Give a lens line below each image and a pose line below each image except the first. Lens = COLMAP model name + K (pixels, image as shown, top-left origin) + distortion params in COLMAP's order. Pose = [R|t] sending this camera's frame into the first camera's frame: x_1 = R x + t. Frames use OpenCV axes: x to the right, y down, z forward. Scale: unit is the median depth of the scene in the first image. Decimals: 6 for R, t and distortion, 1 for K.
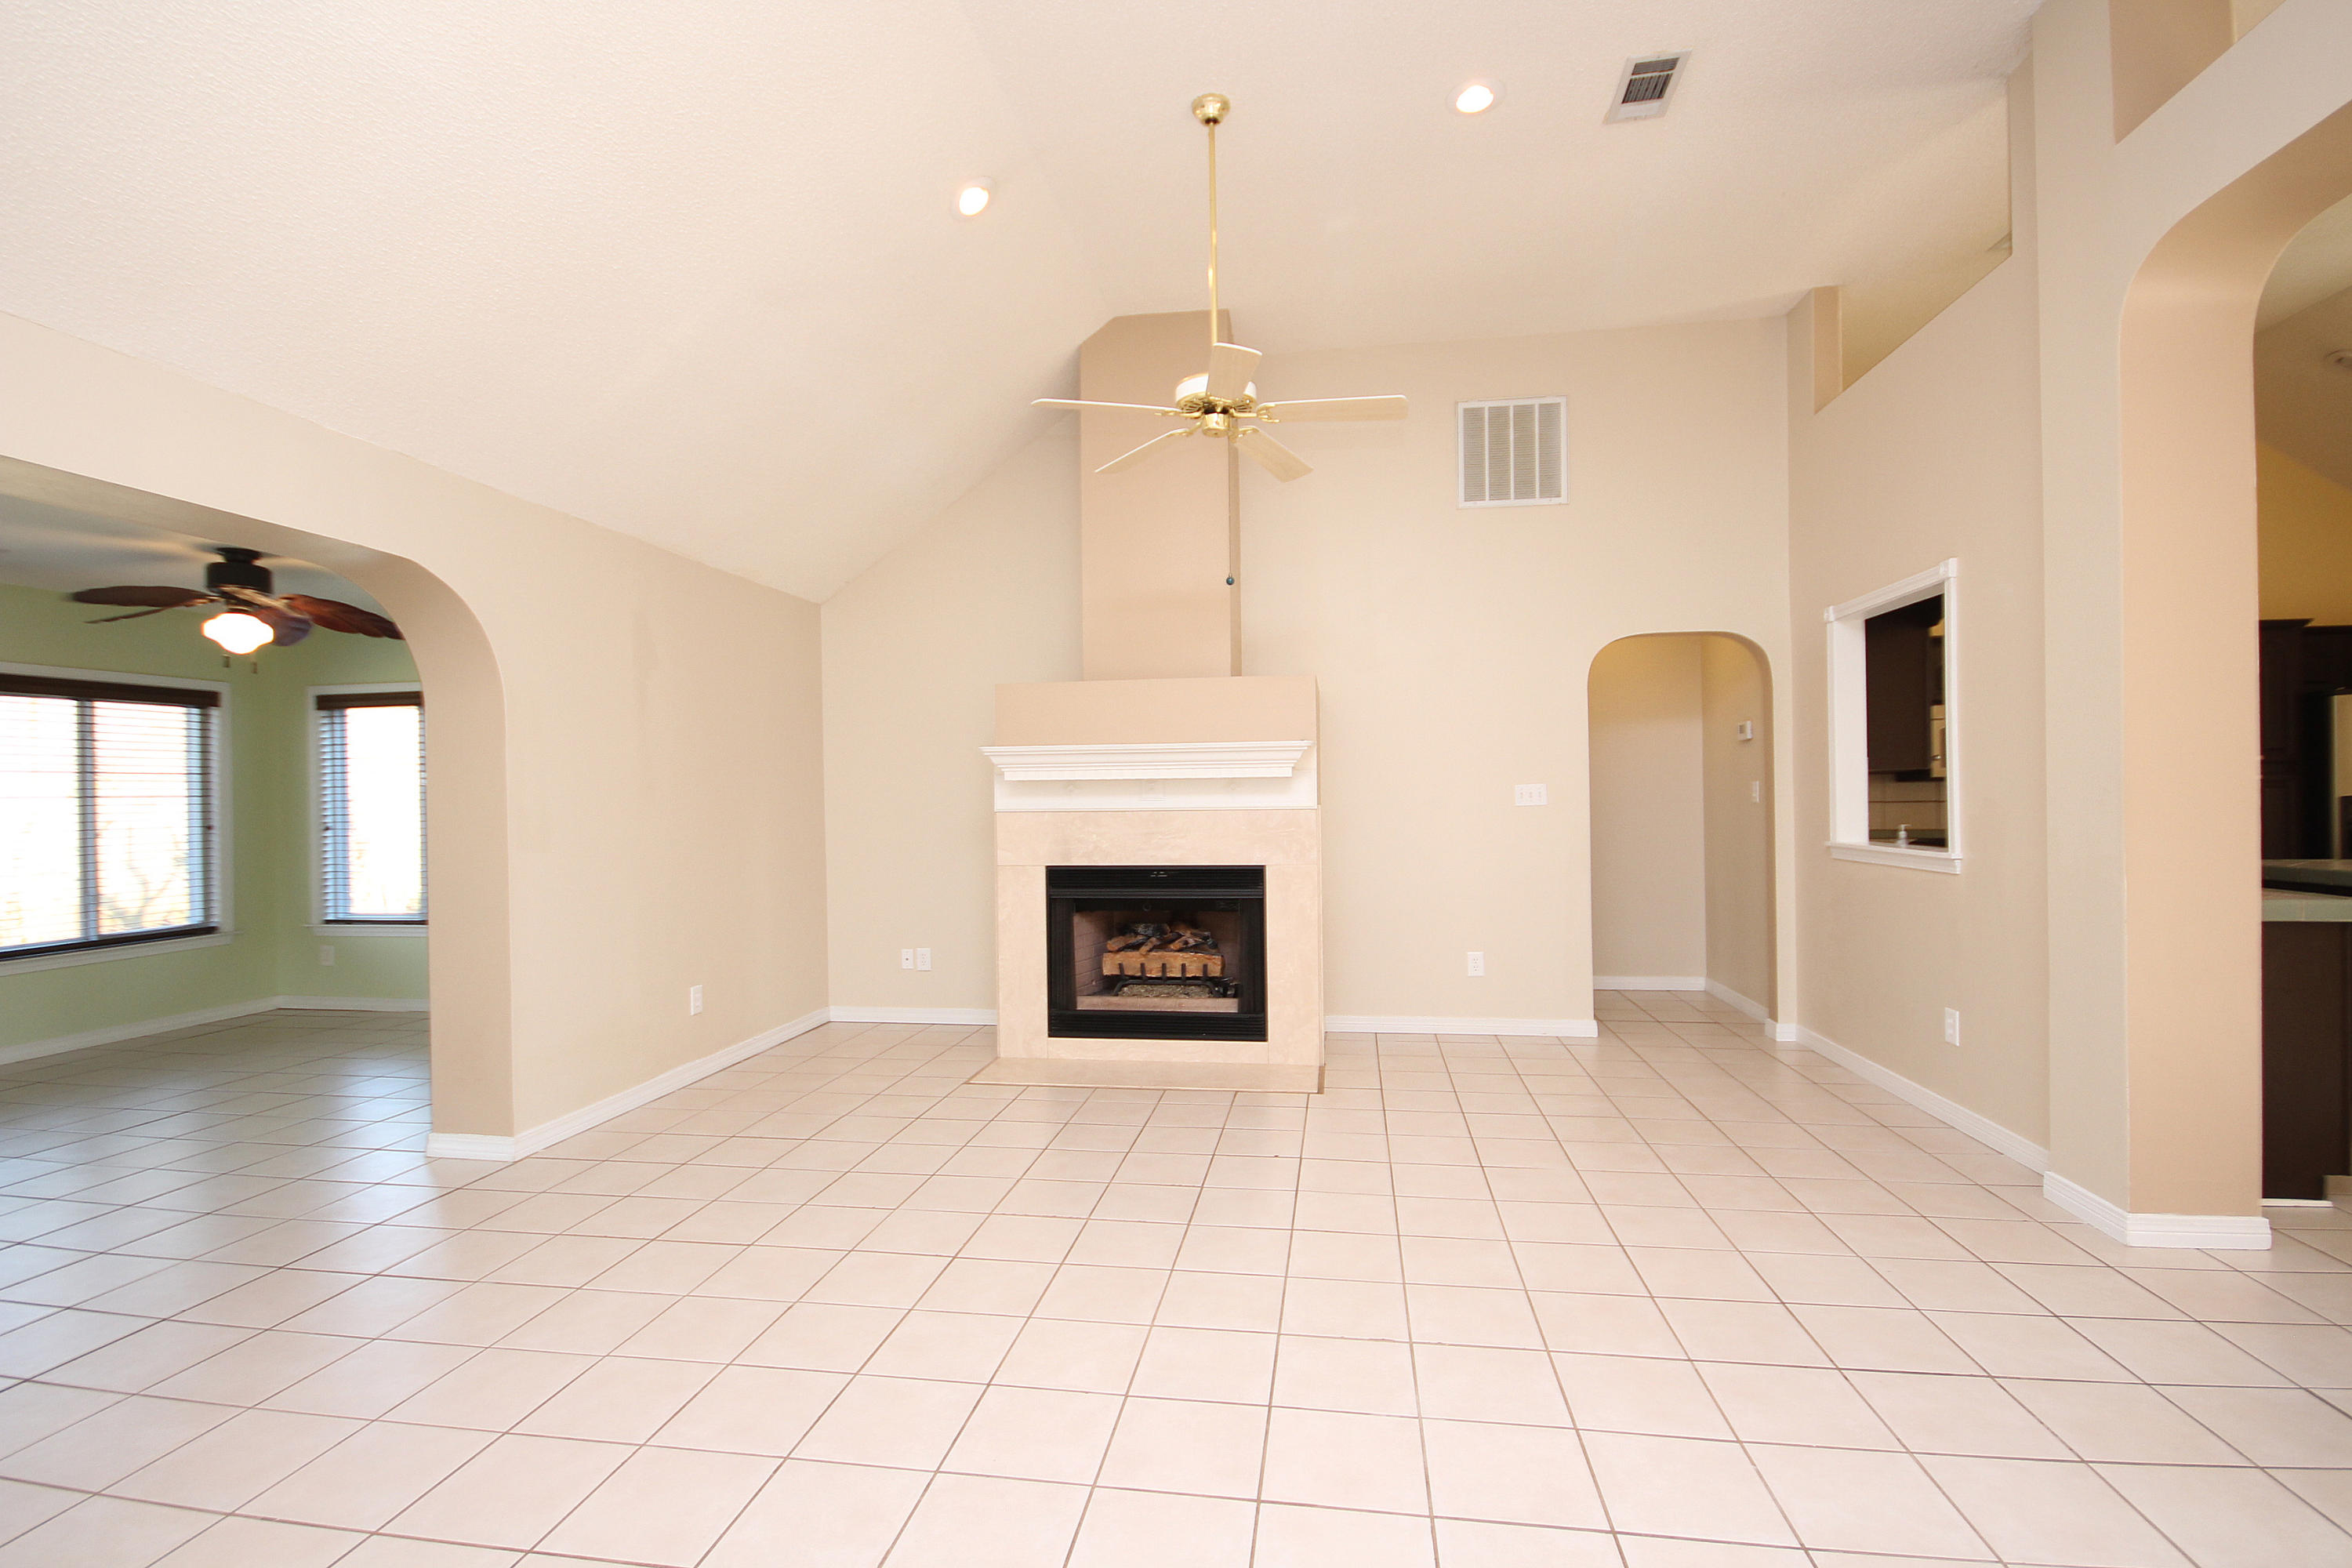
lens RADIAL K [[1044.4, 0, 1185.4], [0, 1044.4, 792.2], [0, 0, 1]] dist [-0.022411, -0.000752]
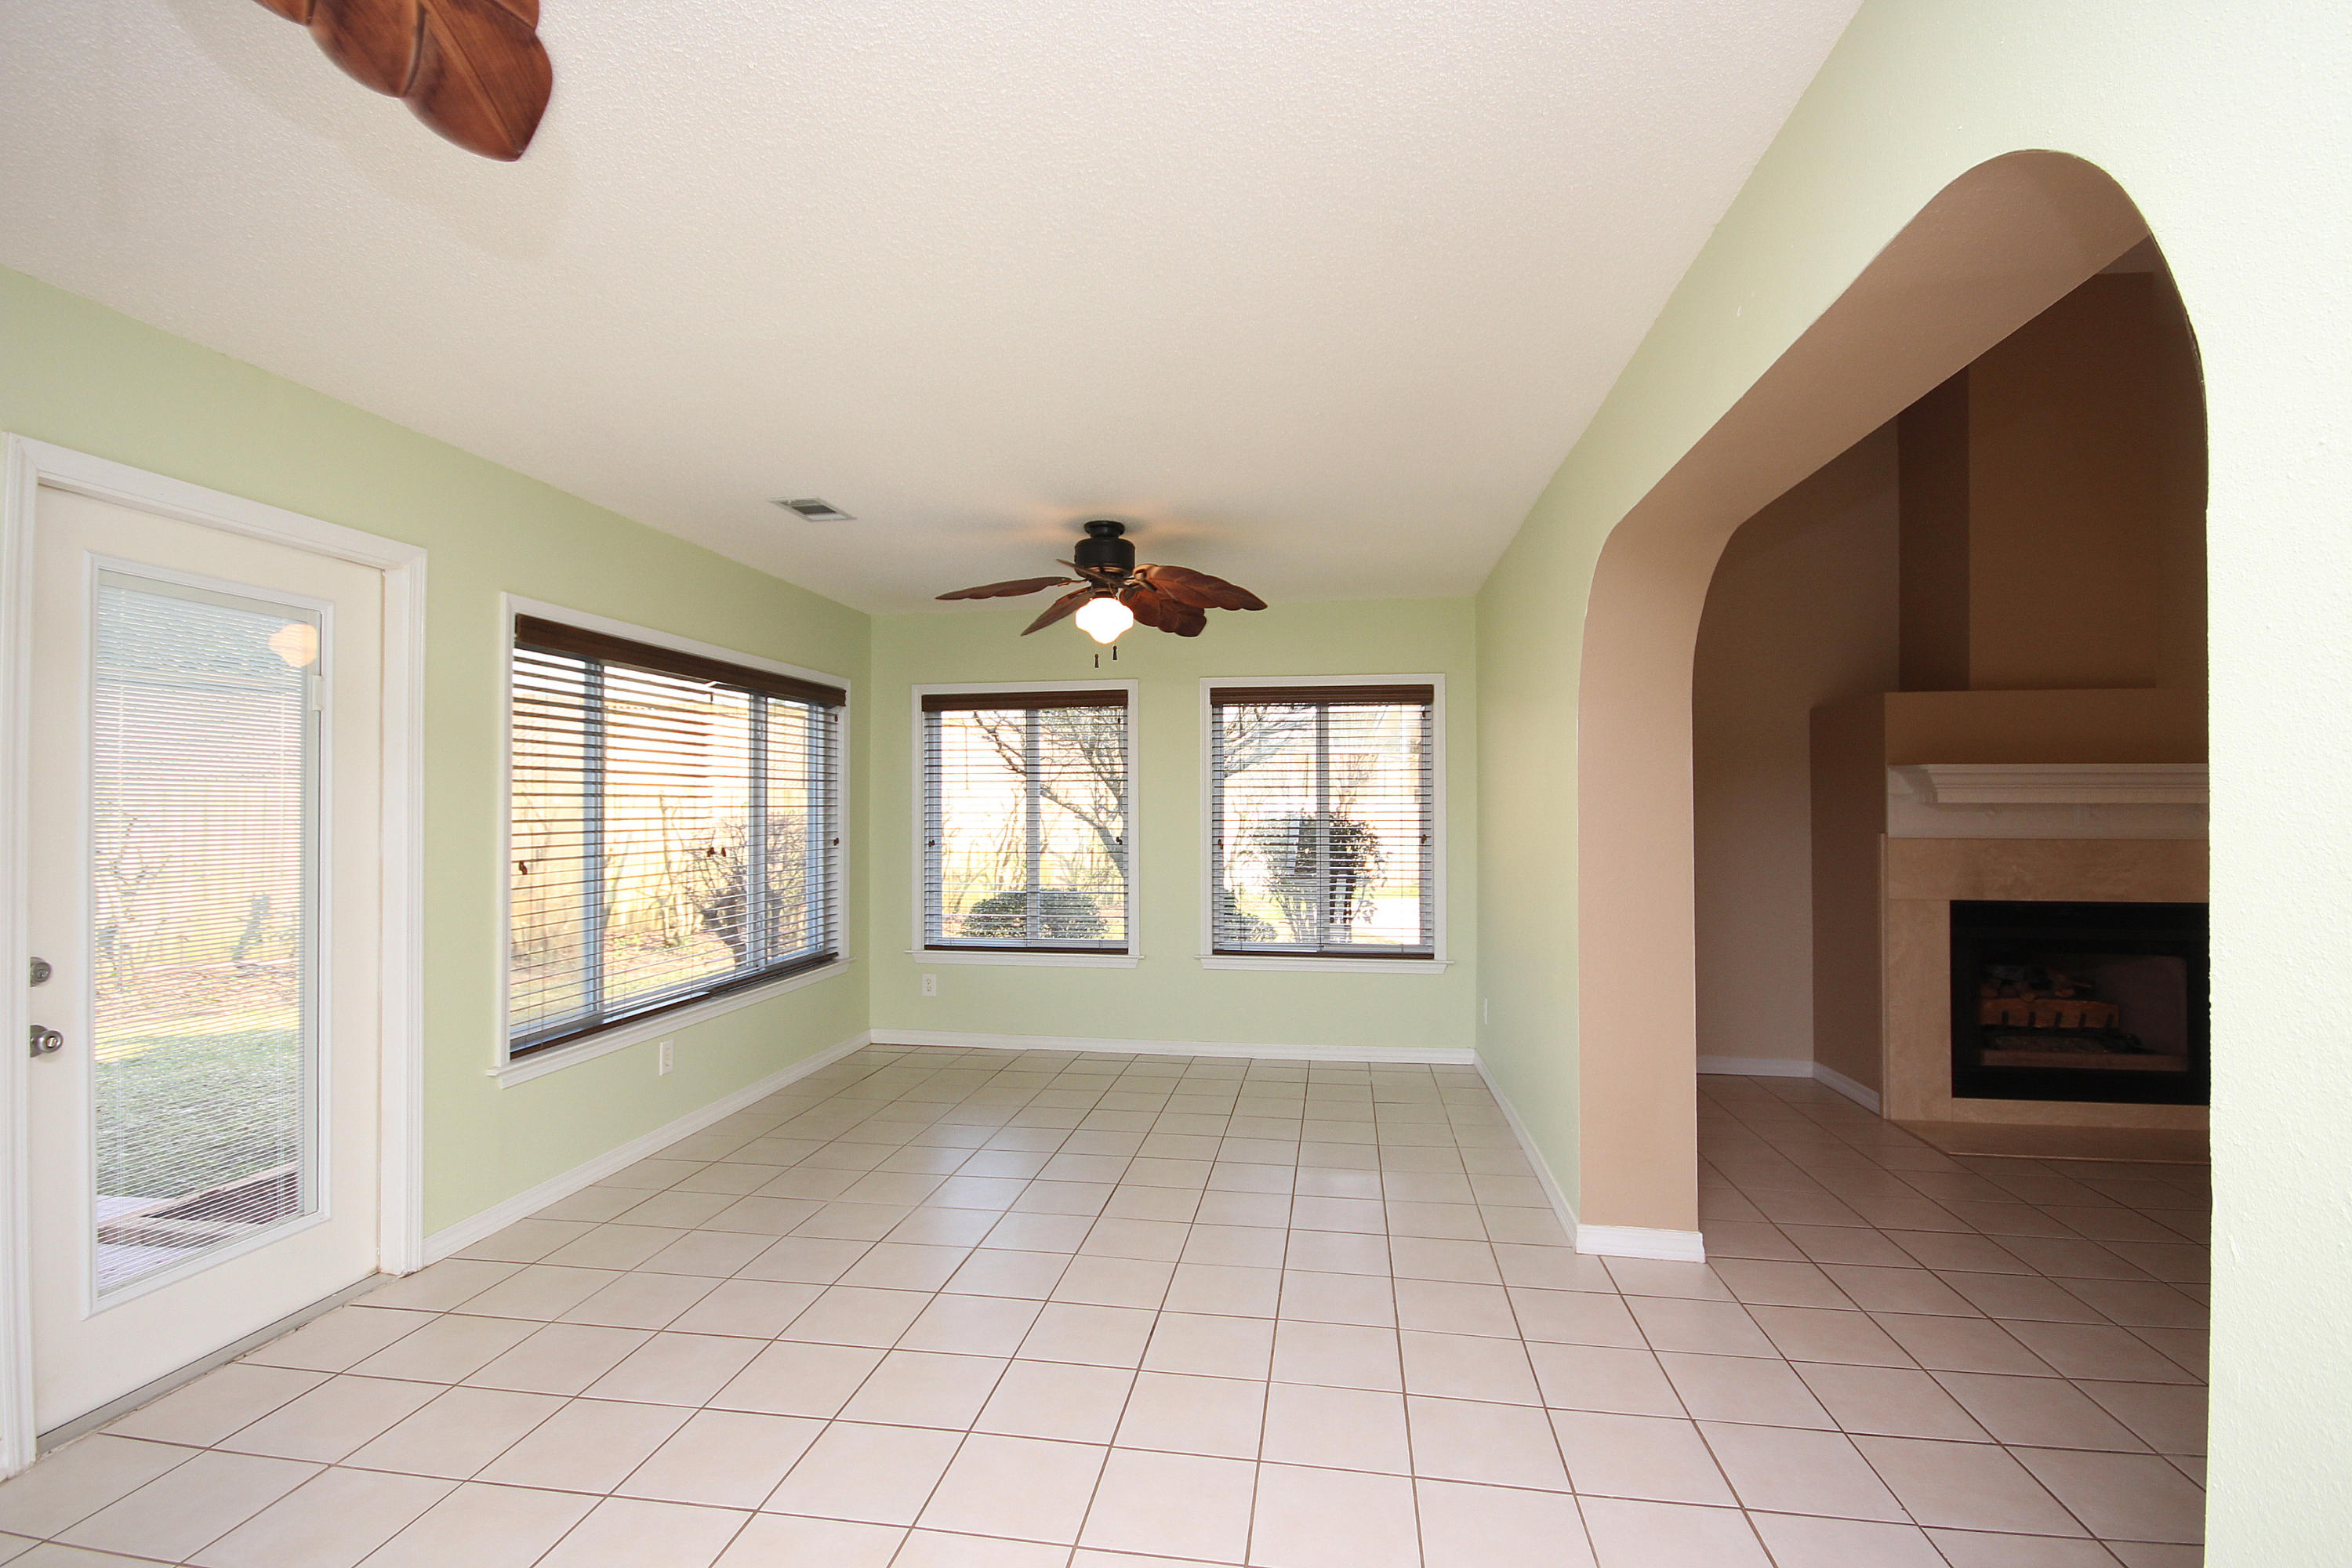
lens RADIAL K [[1085.6, 0, 1166.0], [0, 1085.6, 789.2], [0, 0, 1]] dist [-0.002139, 0.002803]
pose [[0.999663, 0.014143, -0.021780, -0.768022], [-0.014557, 0.999715, -0.018939, 0.004165], [0.021506, 0.019249, 0.999583, 0.072017]]
